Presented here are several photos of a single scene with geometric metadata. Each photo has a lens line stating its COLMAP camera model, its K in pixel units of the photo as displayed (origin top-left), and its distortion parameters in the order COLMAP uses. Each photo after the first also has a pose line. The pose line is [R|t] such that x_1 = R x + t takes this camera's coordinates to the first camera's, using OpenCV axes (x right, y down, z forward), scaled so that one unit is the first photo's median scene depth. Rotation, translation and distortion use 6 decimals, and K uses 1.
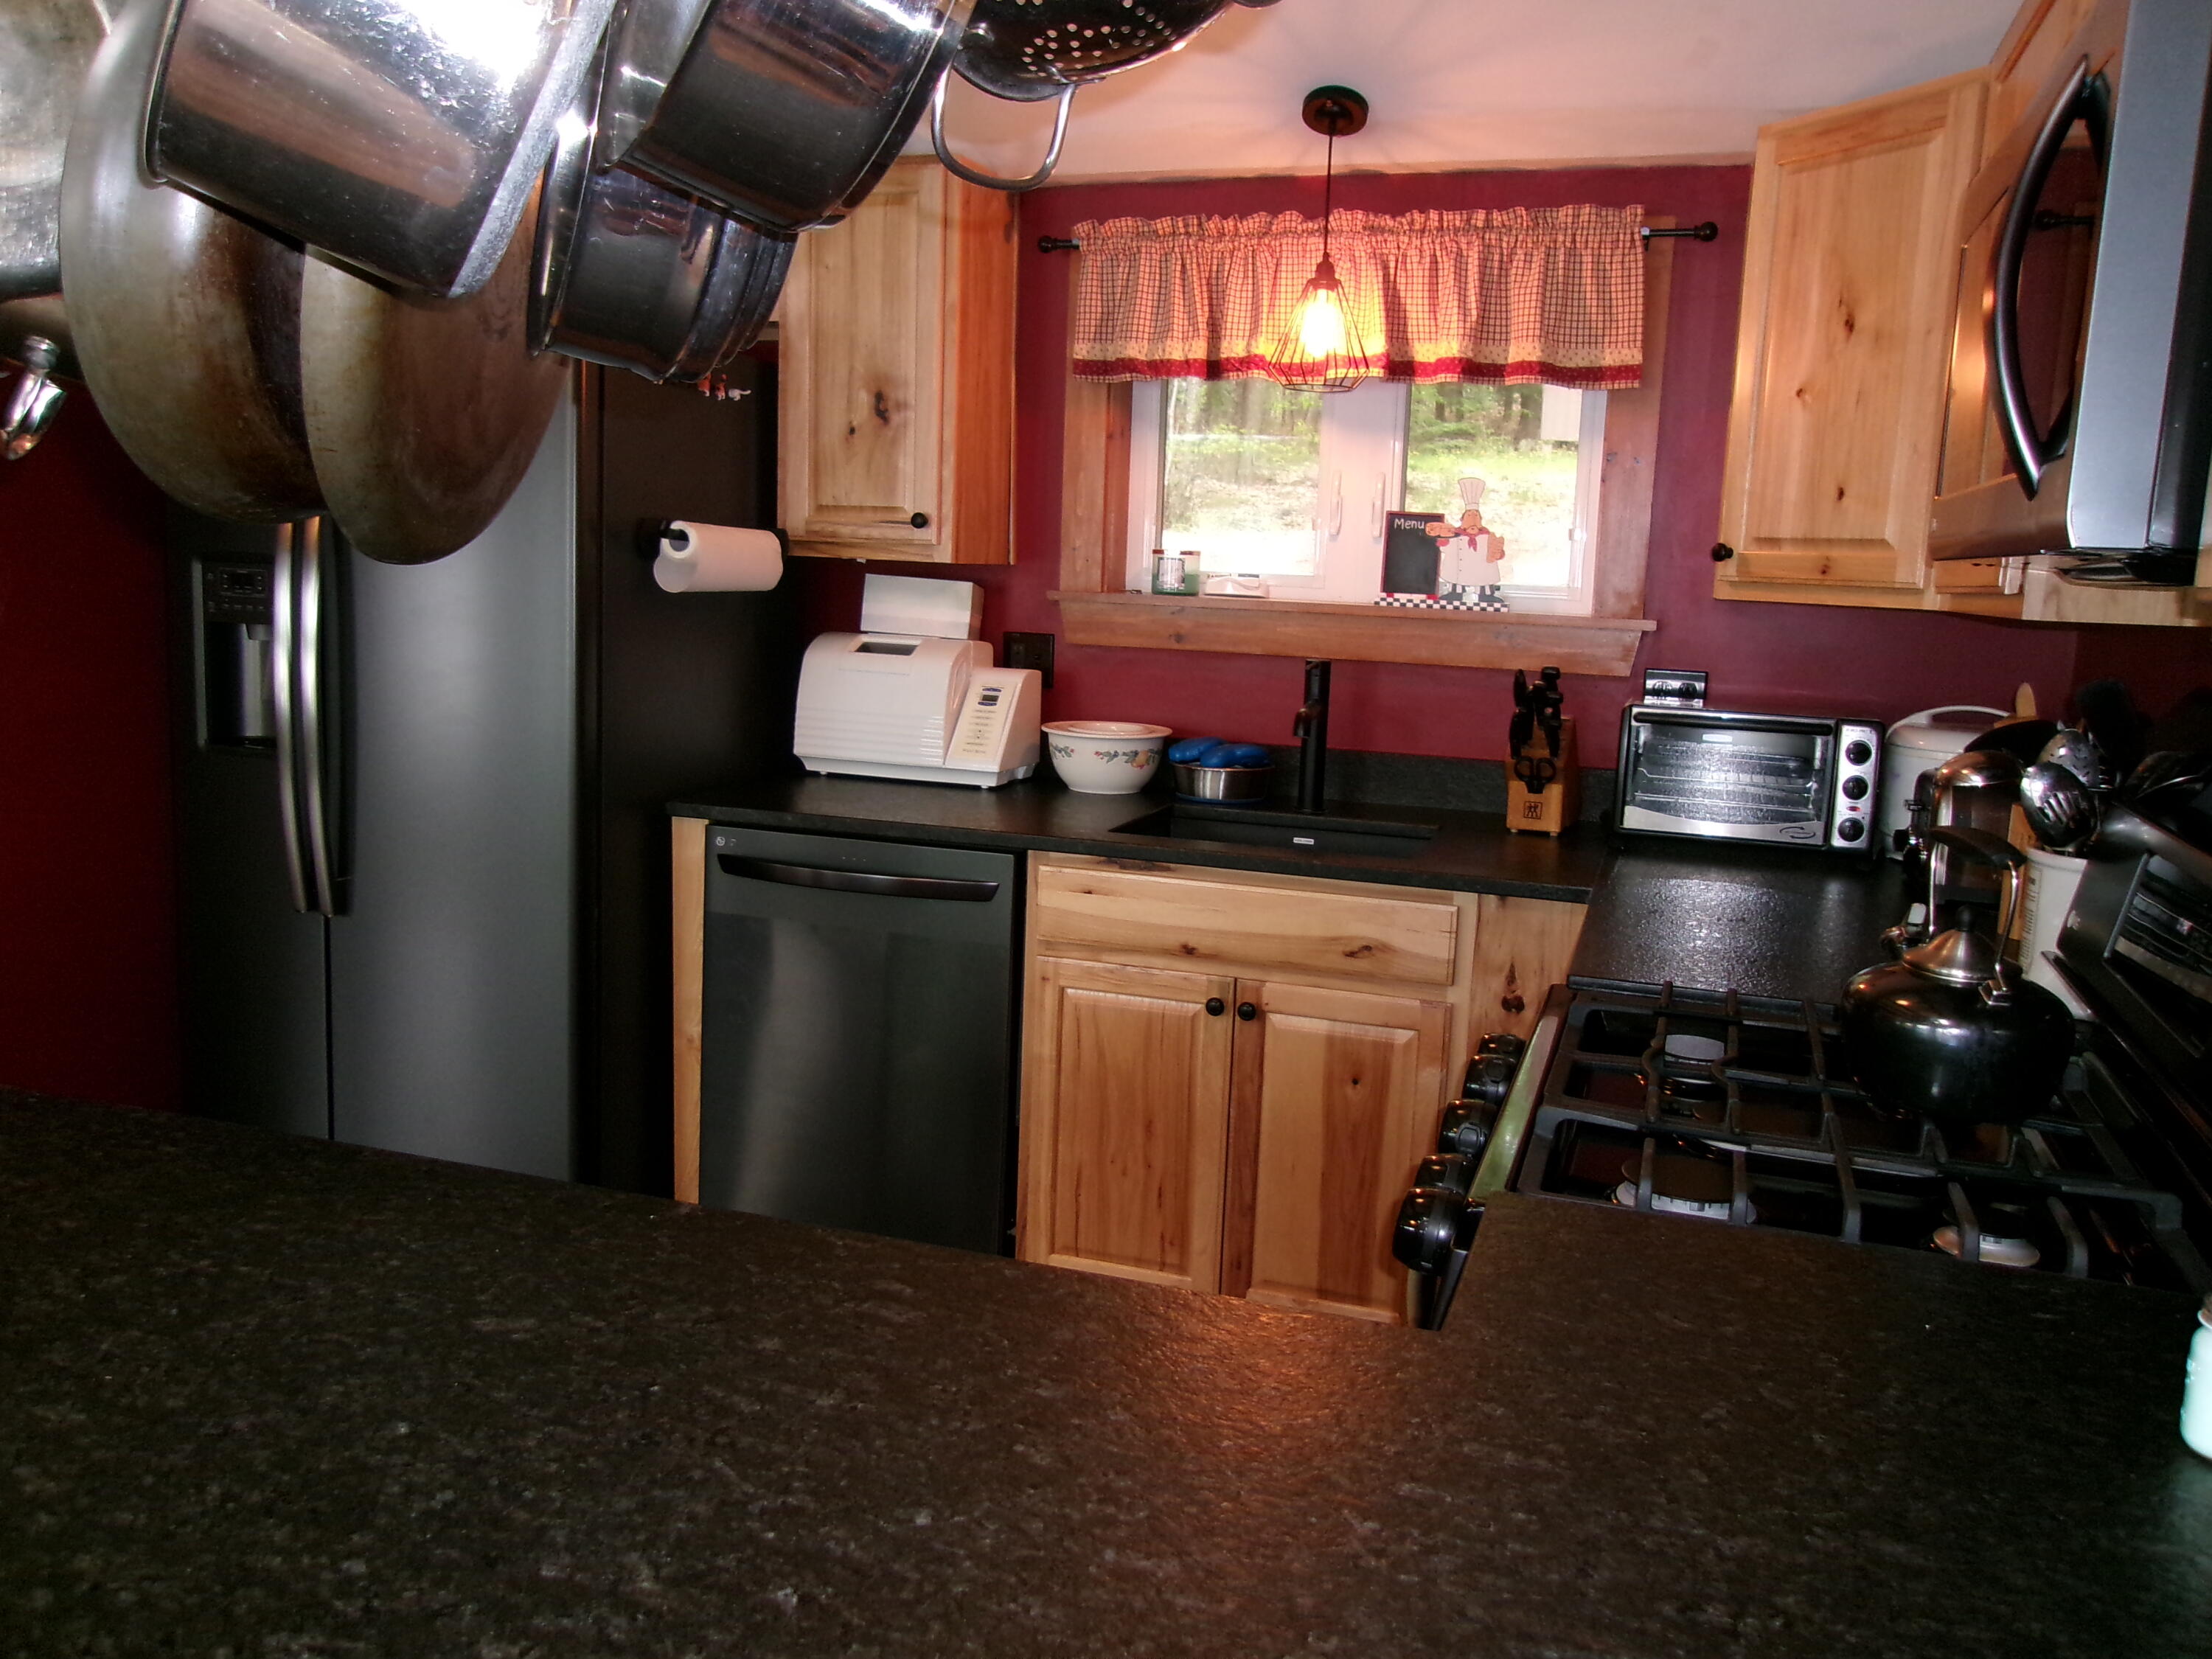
lens RADIAL K [[1737.5, 0, 1107.8], [0, 1737.5, 815.3], [0, 0, 1]] dist [-0.018829, 0.049336]
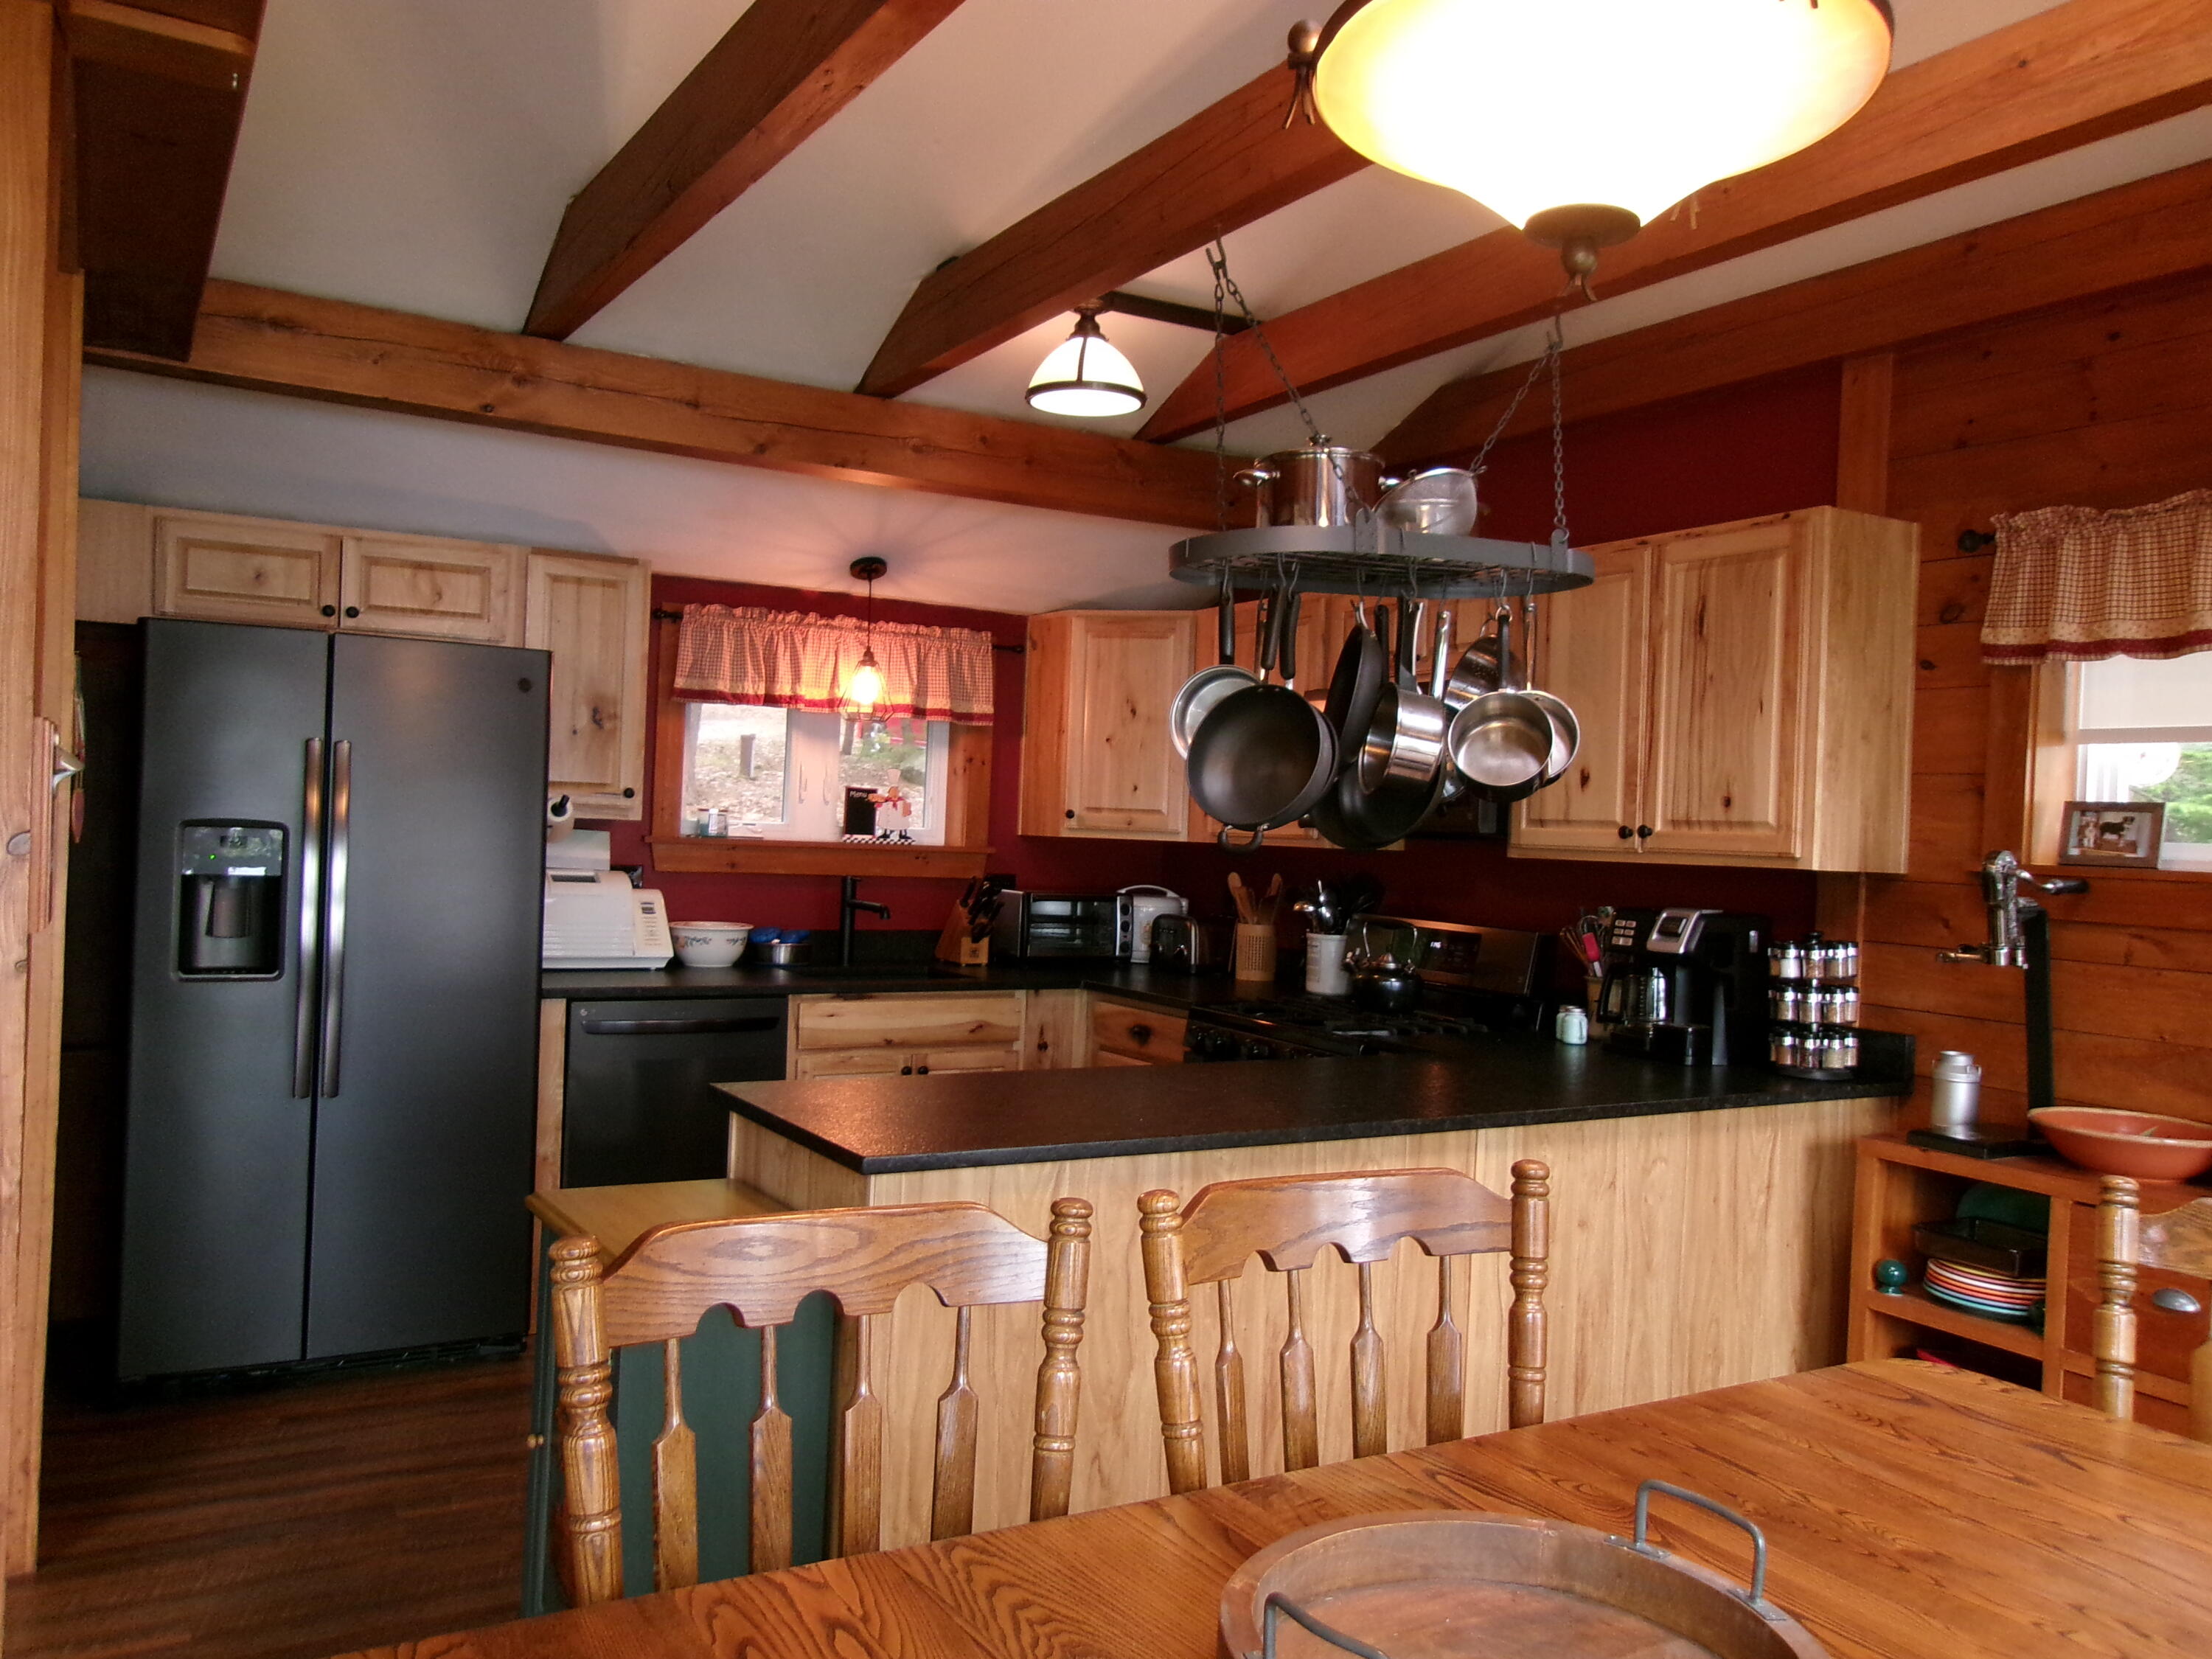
lens RADIAL K [[1737.5, 0, 1115.9], [0, 1737.5, 837.1], [0, 0, 1]] dist [-0.018829, 0.049336]
pose [[0.644206, -0.018307, 0.764633, -1.024568], [0.098711, 0.993343, -0.059382, -0.000596], [-0.758455, 0.113732, 0.641725, -0.292983]]
